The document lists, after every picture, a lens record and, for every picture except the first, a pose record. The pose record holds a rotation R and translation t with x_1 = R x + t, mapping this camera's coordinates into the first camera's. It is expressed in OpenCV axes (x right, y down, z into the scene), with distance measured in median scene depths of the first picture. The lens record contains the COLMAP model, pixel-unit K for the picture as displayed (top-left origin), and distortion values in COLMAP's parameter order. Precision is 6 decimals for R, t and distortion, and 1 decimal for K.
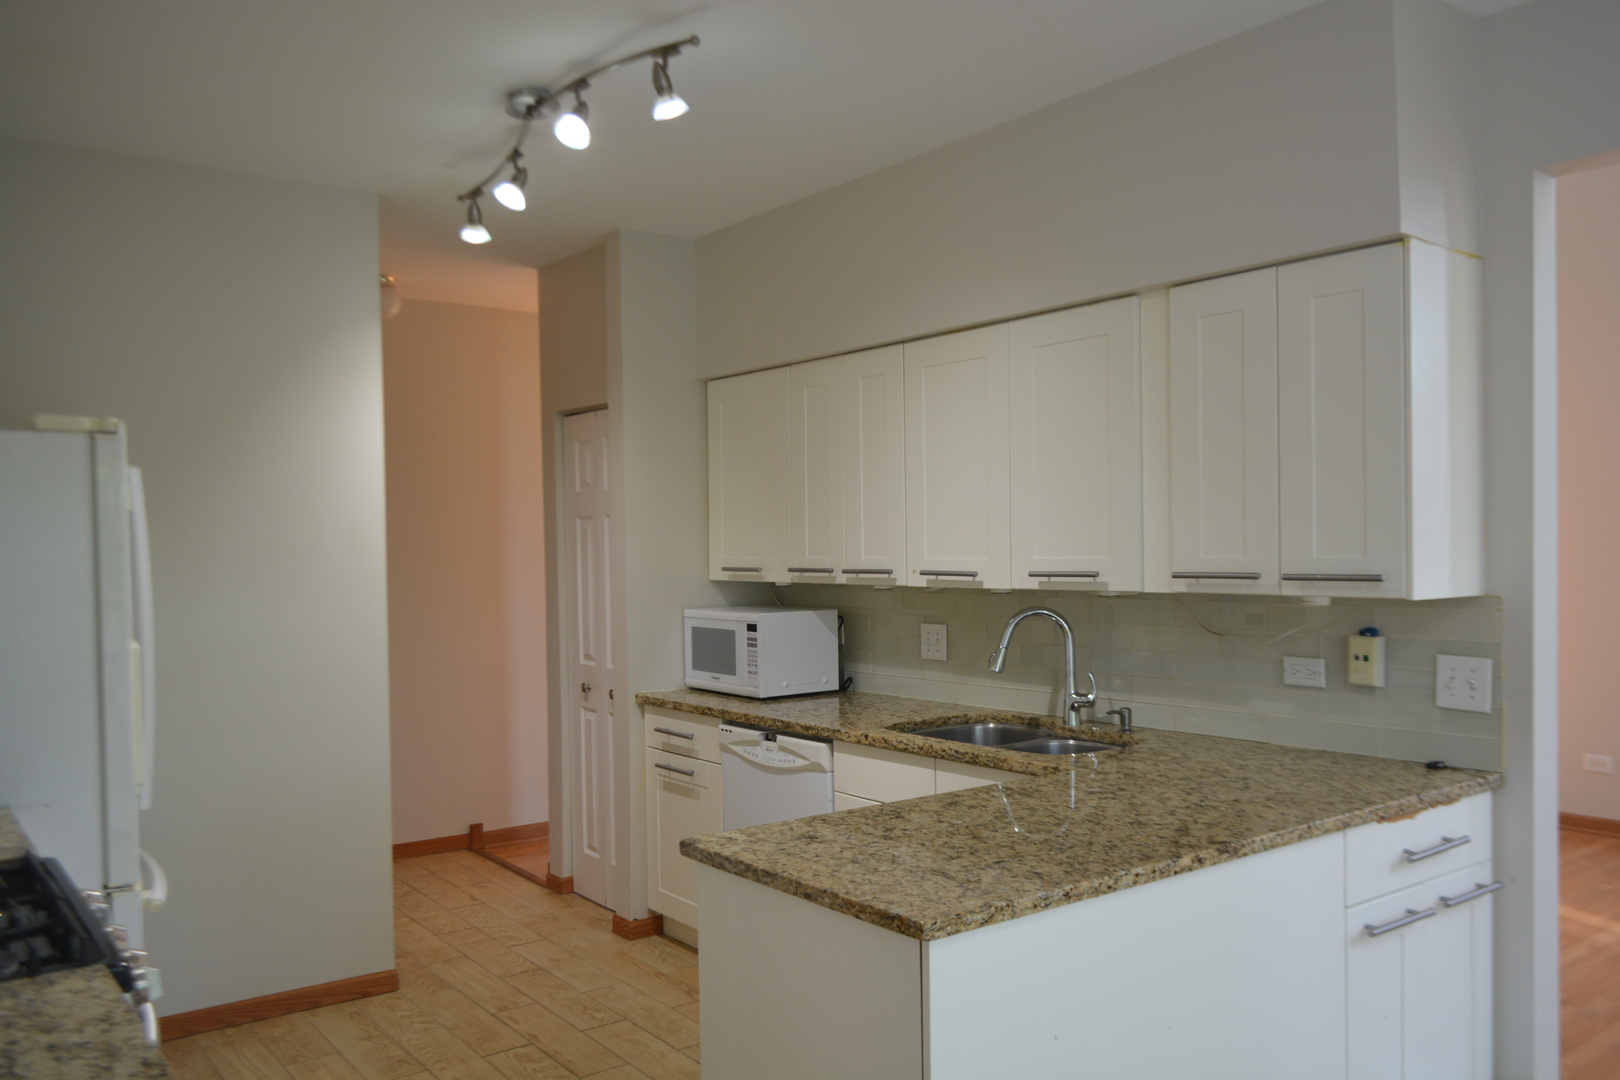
lens RADIAL K [[1243.8, 0, 832.5], [0, 1243.8, 571.6], [0, 0, 1]] dist [-0.015411, 0.008627]
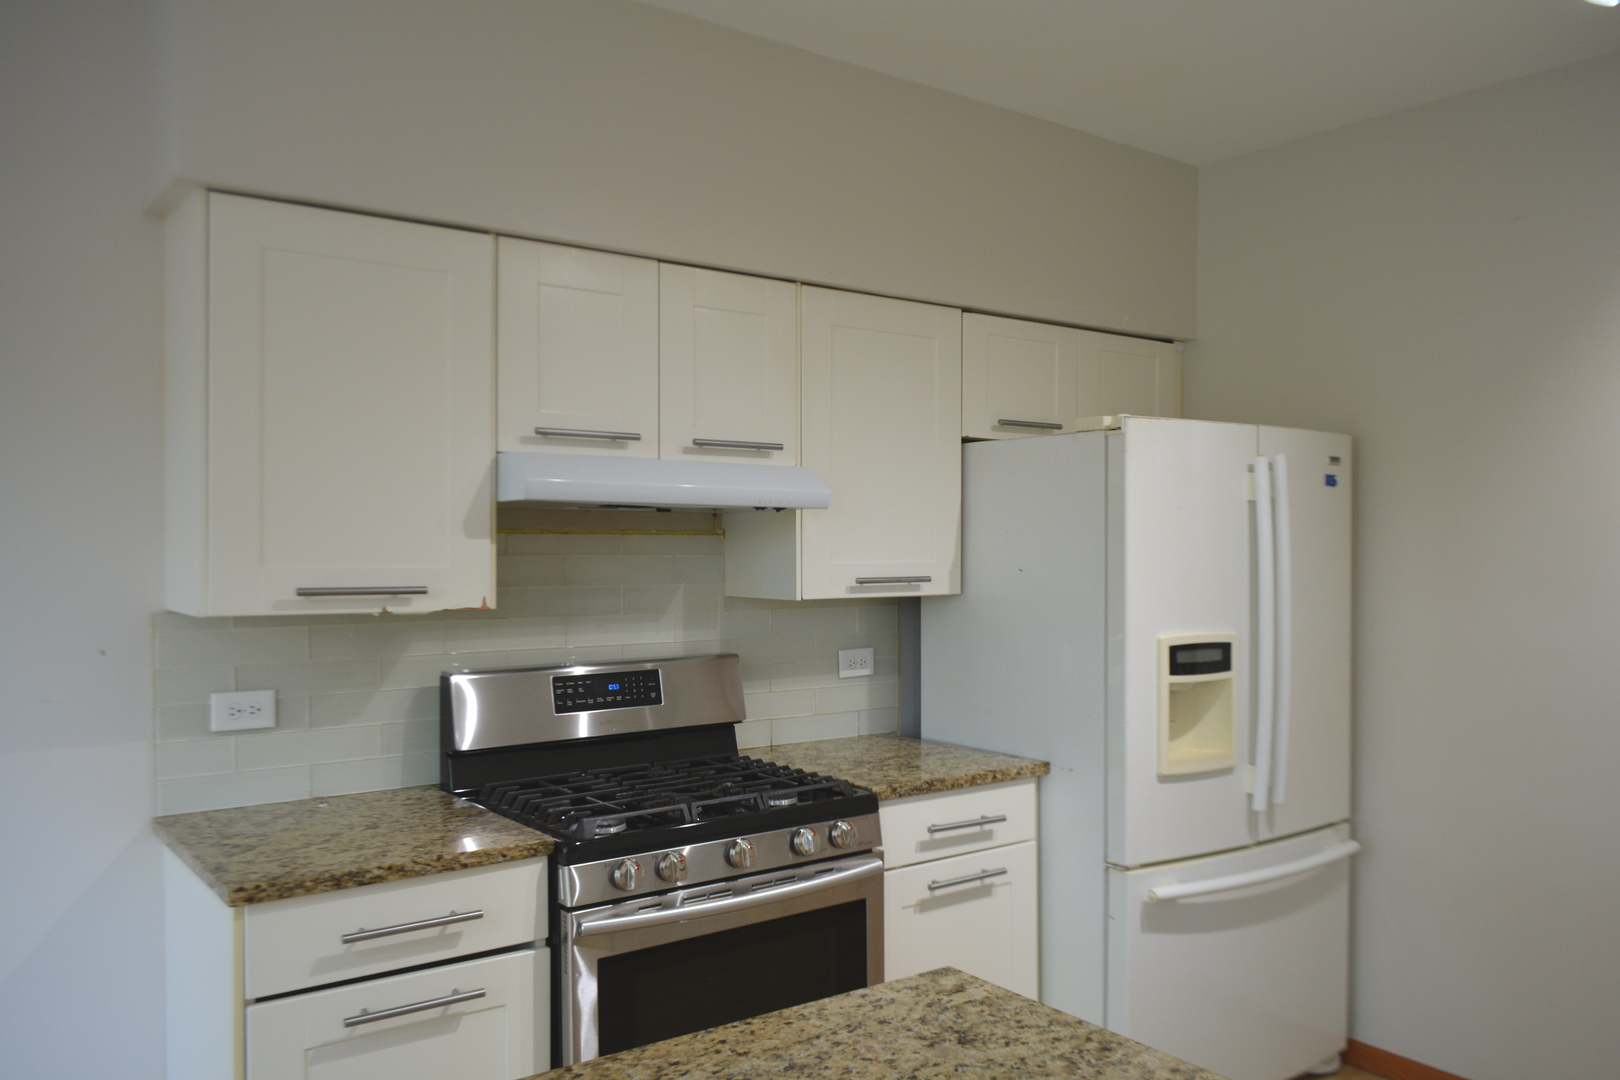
lens RADIAL K [[1243.8, 0, 832.5], [0, 1243.8, 571.6], [0, 0, 1]] dist [-0.015411, 0.008627]
pose [[0.000057, 0.039915, -0.999203, 0.538974], [-0.025222, 0.998885, 0.039901, -0.032744], [0.999682, 0.025200, 0.001064, 0.888521]]
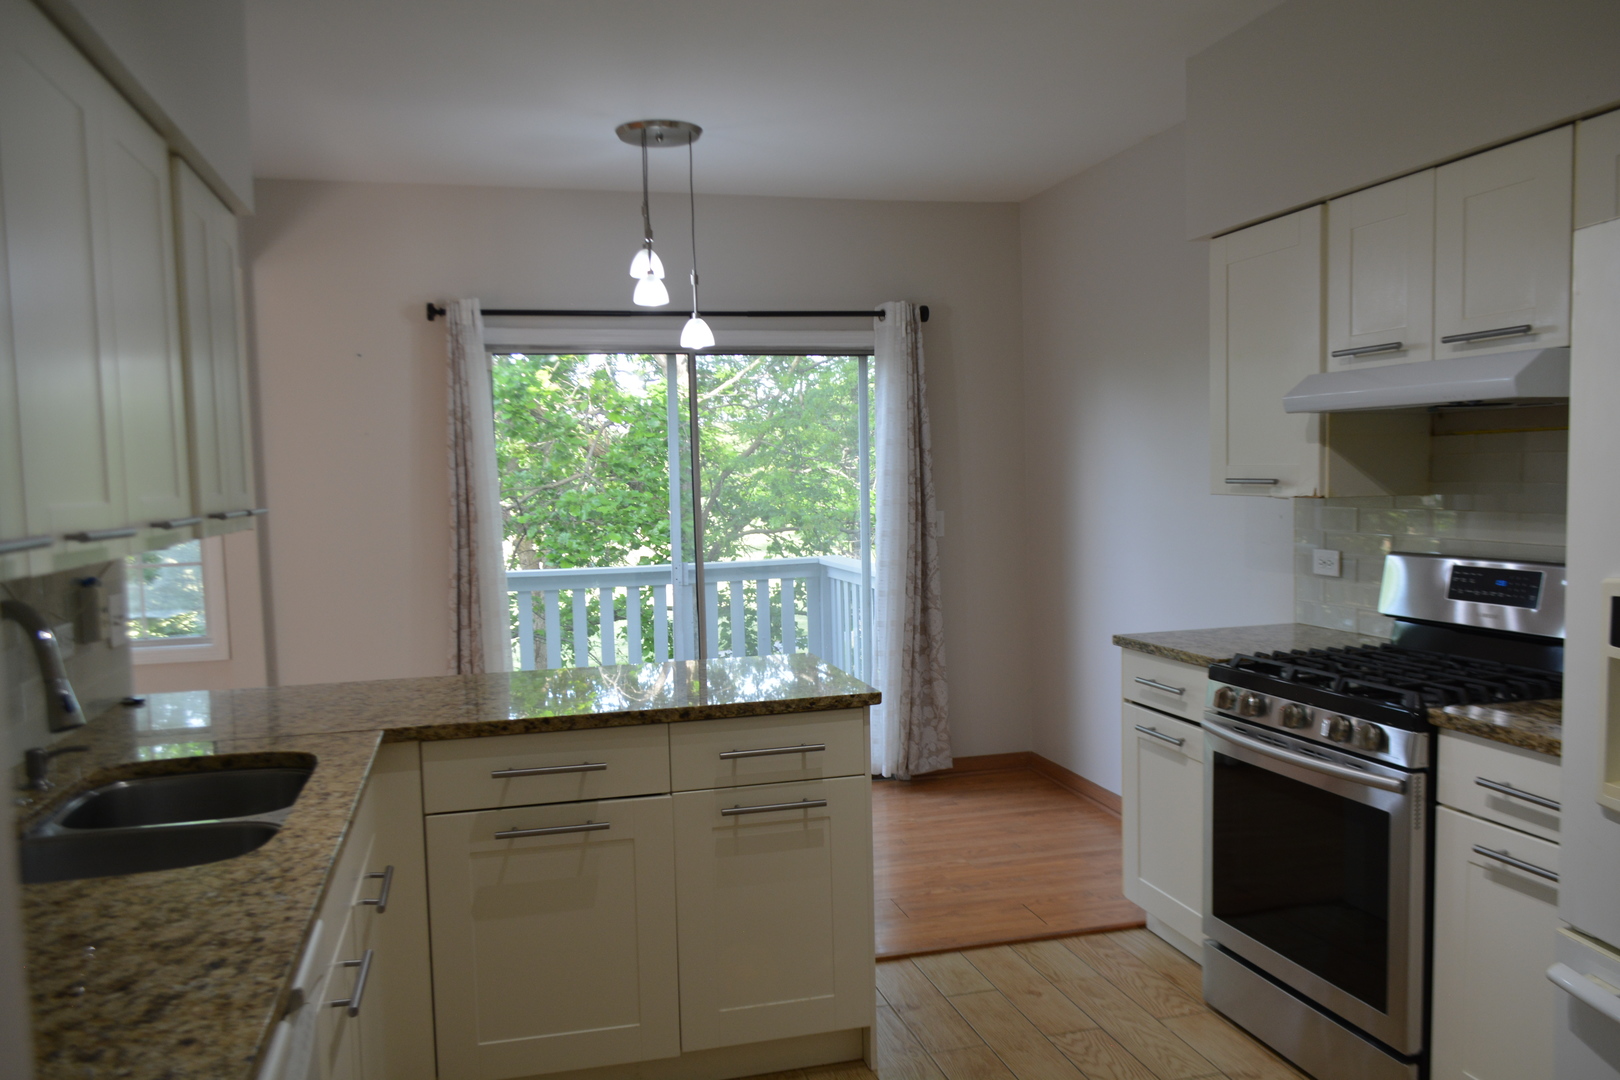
lens RADIAL K [[1243.8, 0, 832.5], [0, 1243.8, 571.6], [0, 0, 1]] dist [-0.015411, 0.008627]
pose [[-0.929966, 0.009590, 0.367521, -0.515011], [0.048007, 0.994268, 0.095533, -0.026722], [-0.364498, 0.106486, -0.925096, 2.064725]]
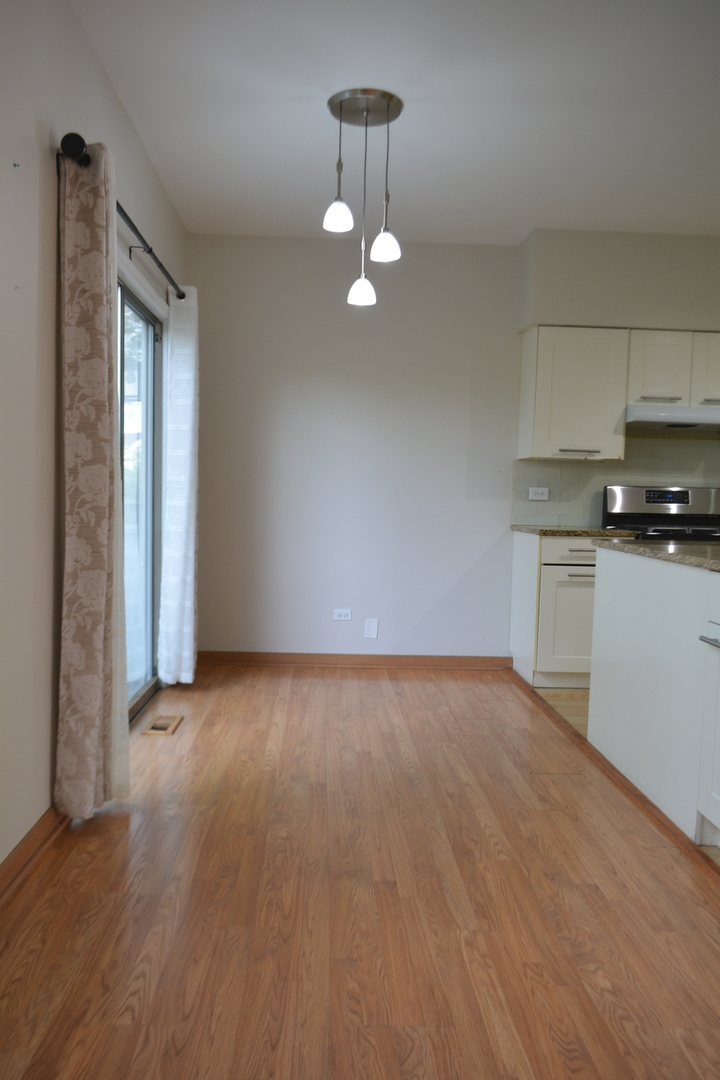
lens RADIAL K [[829.2, 0, 354.5], [0, 829.2, 544.3], [0, 0, 1]] dist [-0.015411, 0.008627]
pose [[-0.578847, 0.055927, -0.813516, 1.533759], [-0.034266, 0.995096, 0.092792, 0.088968], [0.814716, 0.081588, -0.574092, 1.250471]]
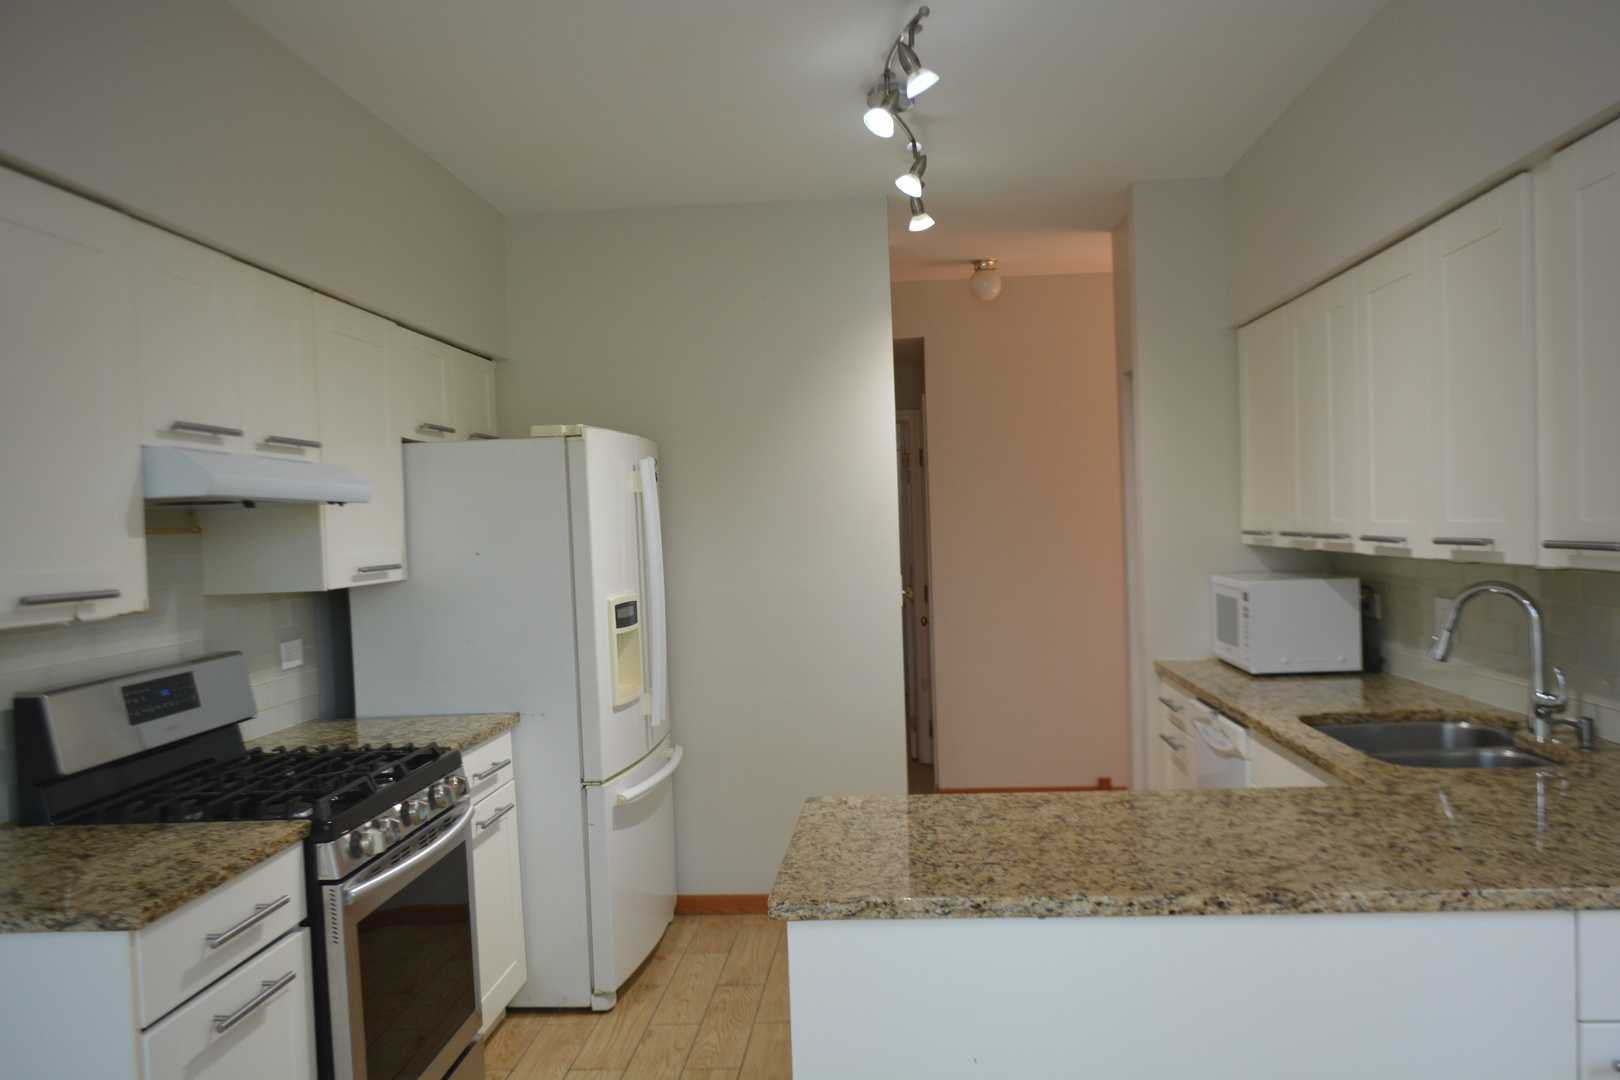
lens RADIAL K [[1243.8, 0, 832.5], [0, 1243.8, 571.6], [0, 0, 1]] dist [-0.015411, 0.008627]
pose [[0.761566, 0.014796, -0.647919, 0.551045], [0.008815, 0.999410, 0.033185, -0.011799], [0.648028, -0.030984, 0.760986, 0.200472]]
